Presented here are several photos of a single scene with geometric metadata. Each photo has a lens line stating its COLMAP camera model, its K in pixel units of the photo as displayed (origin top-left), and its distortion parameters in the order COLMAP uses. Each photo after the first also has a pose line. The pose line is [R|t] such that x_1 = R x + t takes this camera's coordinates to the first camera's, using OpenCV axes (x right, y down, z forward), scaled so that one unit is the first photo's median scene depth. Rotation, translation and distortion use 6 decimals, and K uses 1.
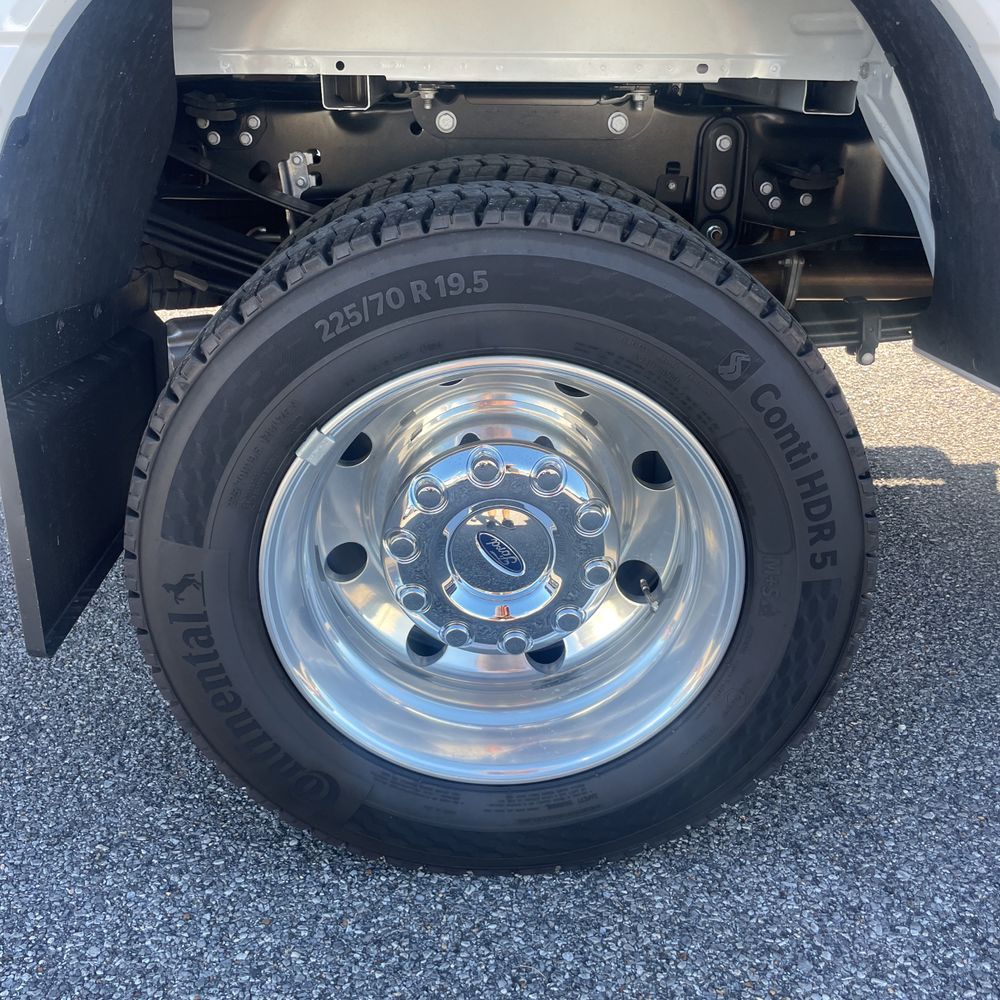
lens RADIAL K [[1030.3, 0, 502.7], [0, 1030.3, 497.4], [0, 0, 1]] dist [0.042058, 0.000000]
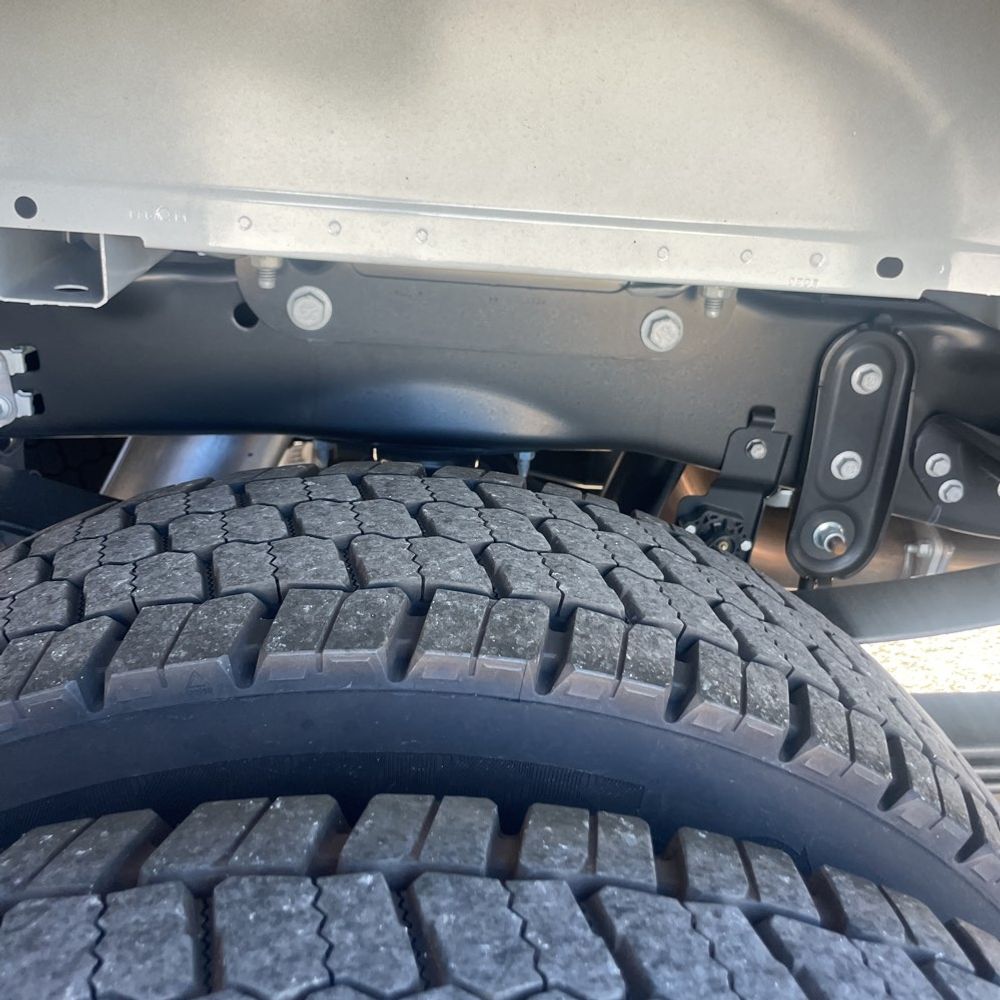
lens RADIAL K [[1030.3, 0, 500.8], [0, 1030.3, 491.3], [0, 0, 1]] dist [0.042058, 0.000000]
pose [[0.996233, 0.047041, 0.072855, 0.002286], [-0.045158, 0.998607, -0.027286, -0.262858], [-0.074037, 0.023893, 0.996969, 0.508194]]
